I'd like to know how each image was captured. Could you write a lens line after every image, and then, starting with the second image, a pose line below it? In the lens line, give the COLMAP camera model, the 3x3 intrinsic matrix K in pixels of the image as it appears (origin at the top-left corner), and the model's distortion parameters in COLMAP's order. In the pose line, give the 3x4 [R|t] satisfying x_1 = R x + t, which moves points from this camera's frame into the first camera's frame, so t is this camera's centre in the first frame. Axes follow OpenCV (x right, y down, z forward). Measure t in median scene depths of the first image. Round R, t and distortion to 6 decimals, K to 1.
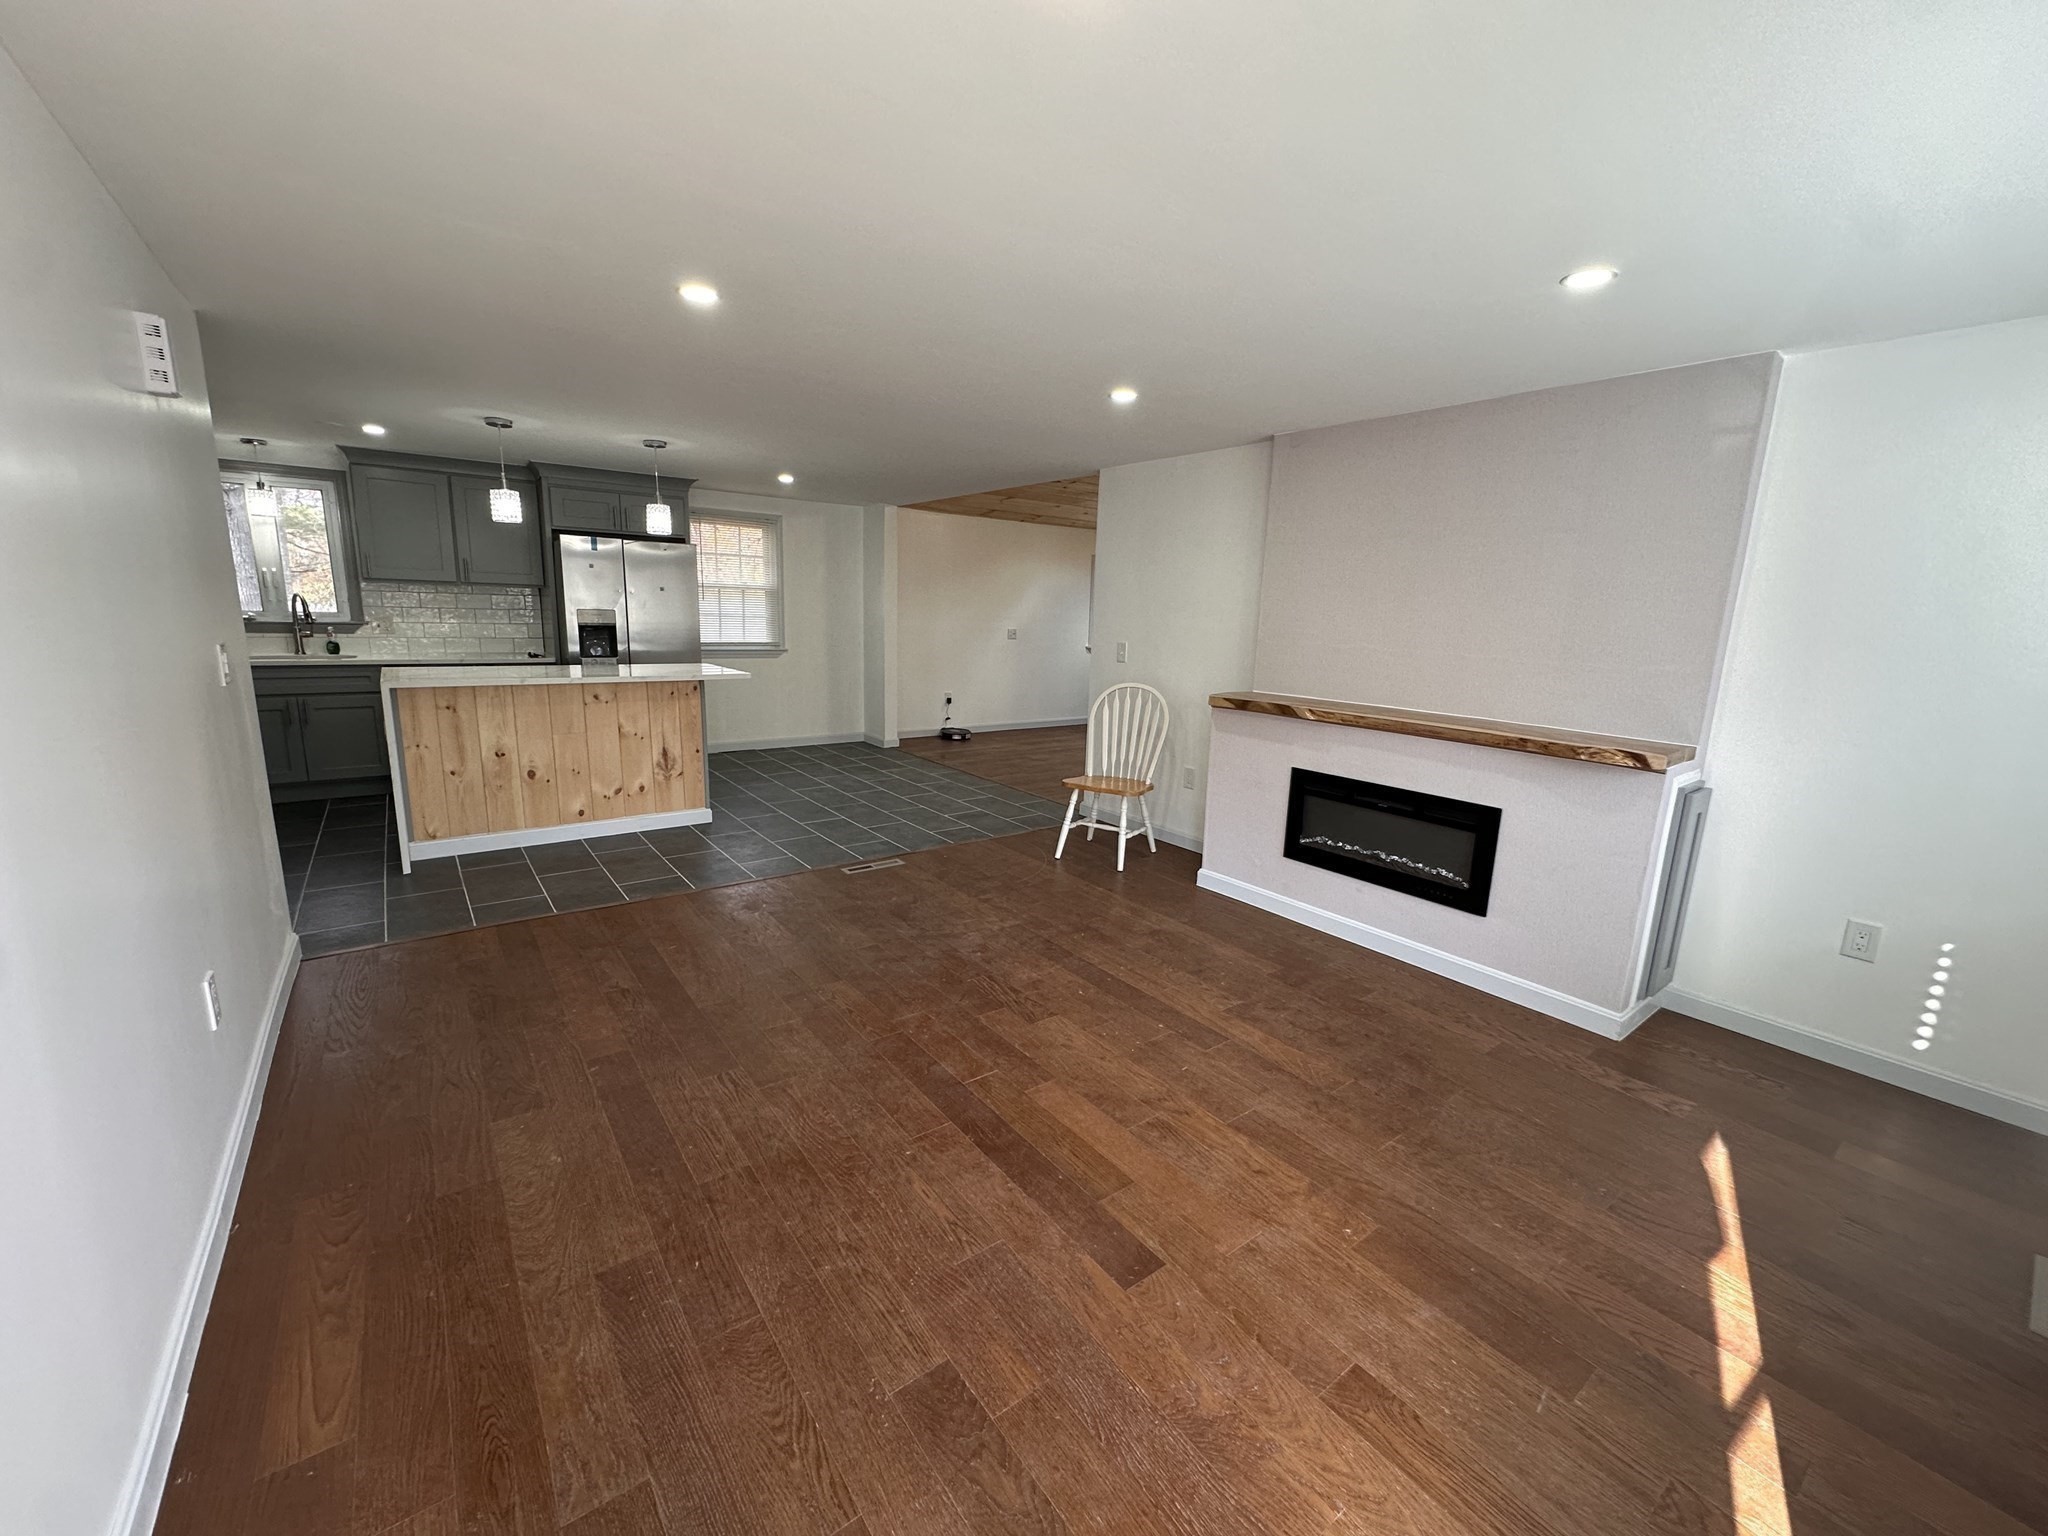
lens RADIAL K [[818.0, 0, 1026.6], [0, 818.0, 770.7], [0, 0, 1]] dist [-0.002736, 0.000972]
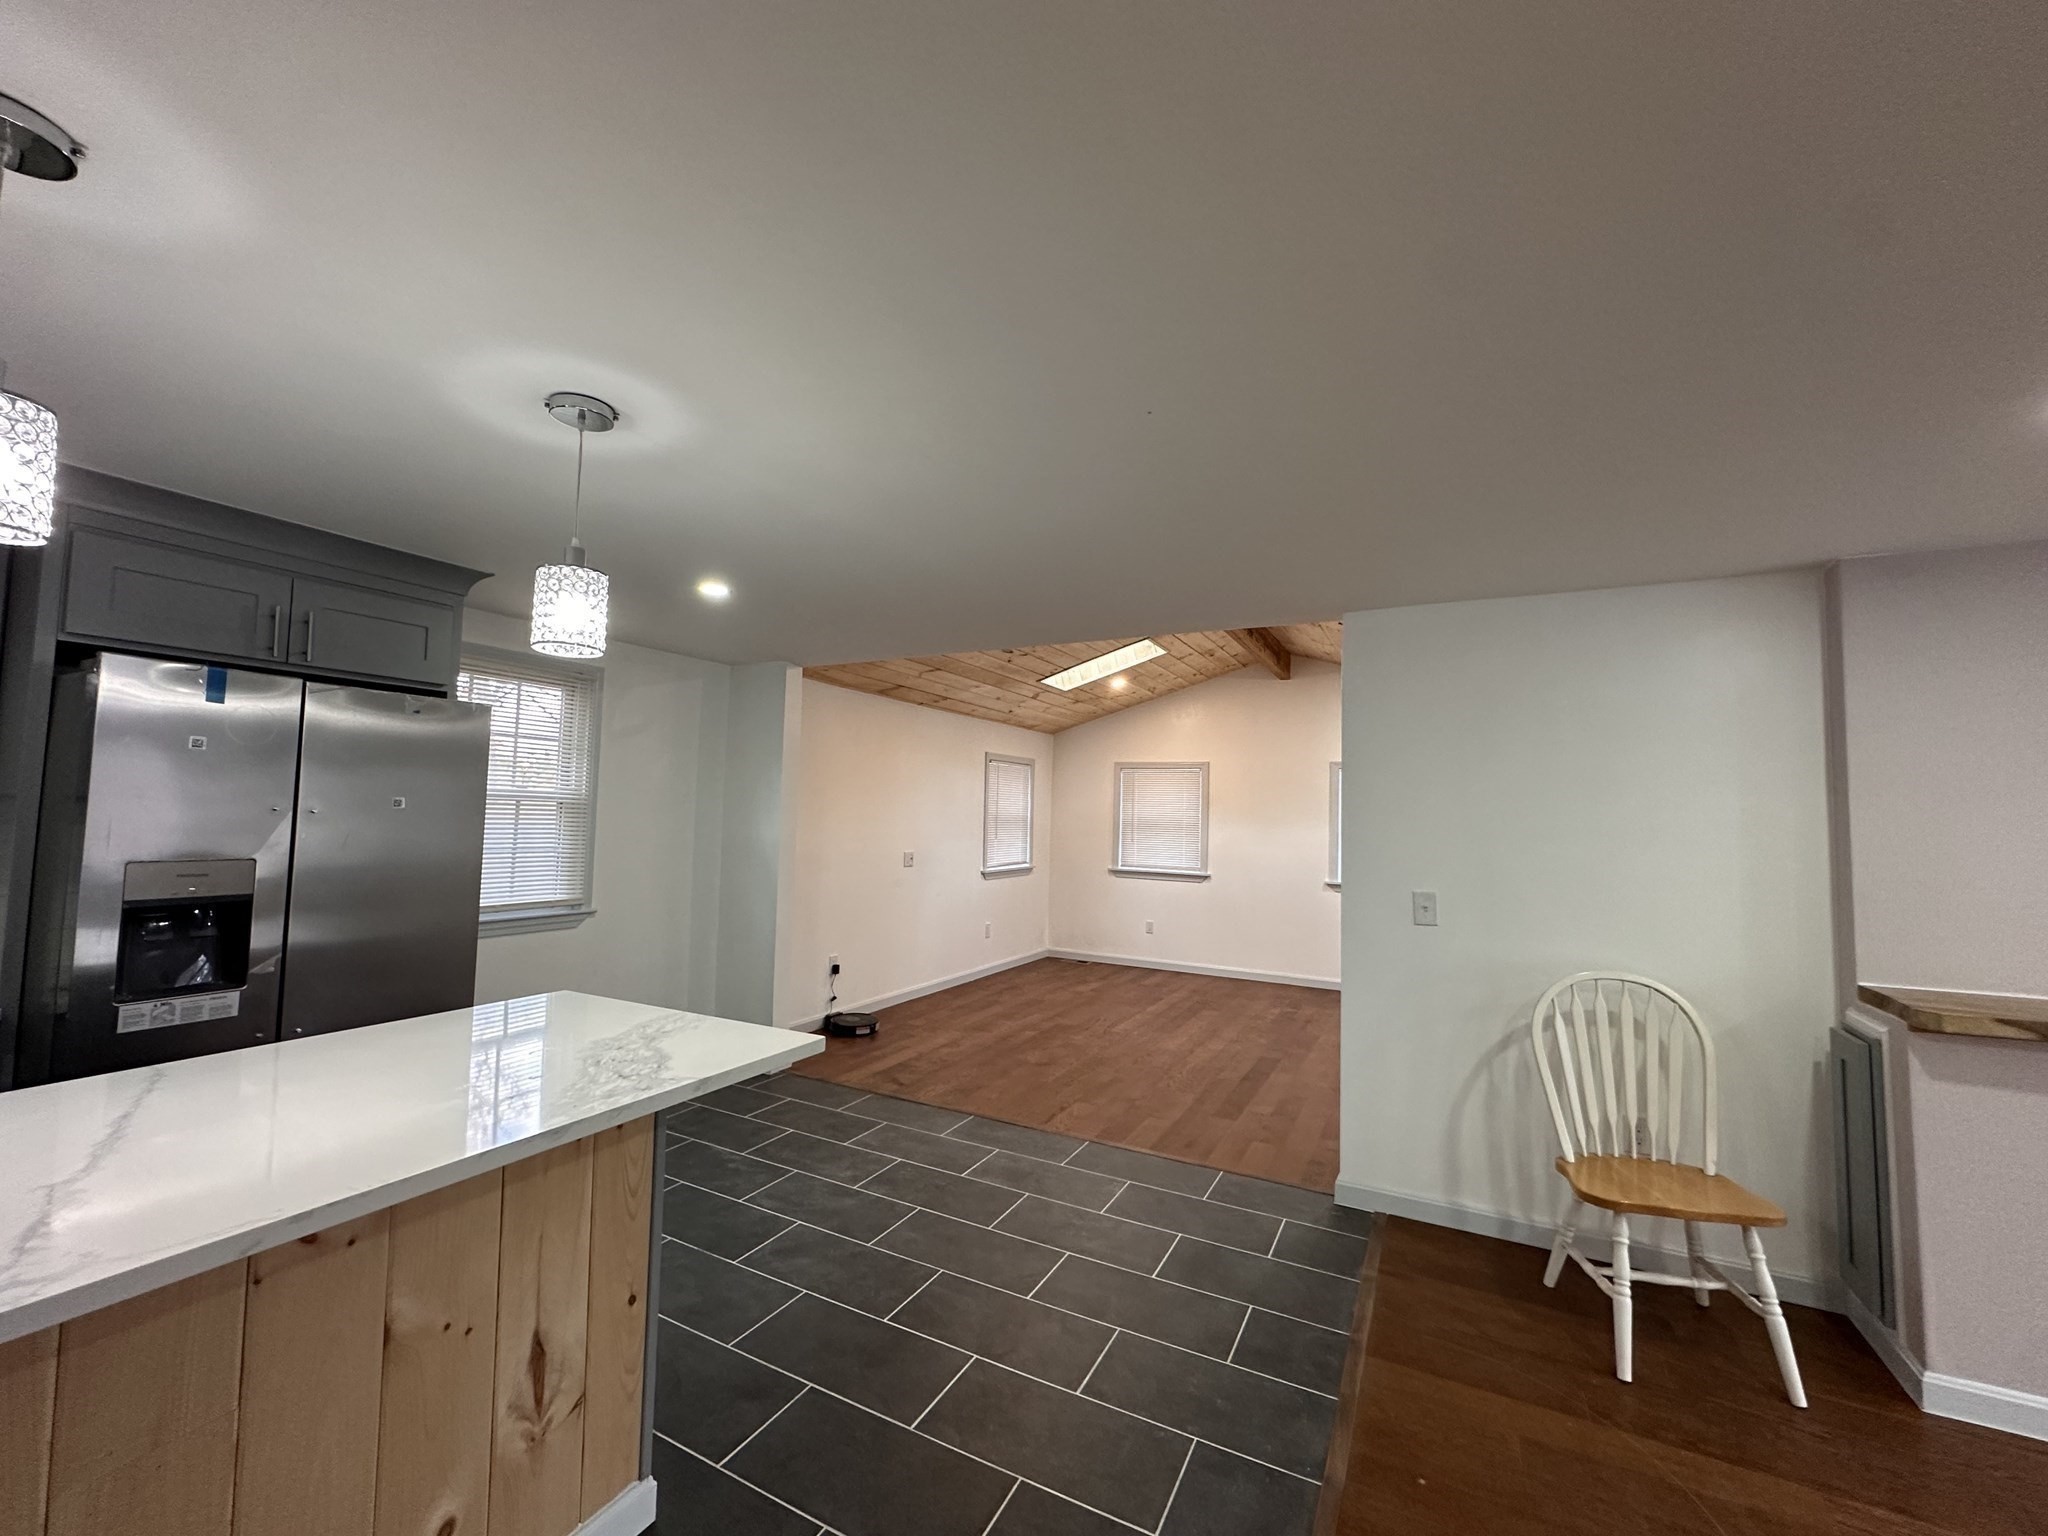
lens RADIAL K [[818.0, 0, 1031.0], [0, 818.0, 759.7], [0, 0, 1]] dist [-0.002736, 0.000972]
pose [[0.901616, 0.018048, 0.432161, -0.337905], [0.091881, 0.968335, -0.232131, -0.118307], [-0.422666, 0.249000, 0.871408, 0.501527]]
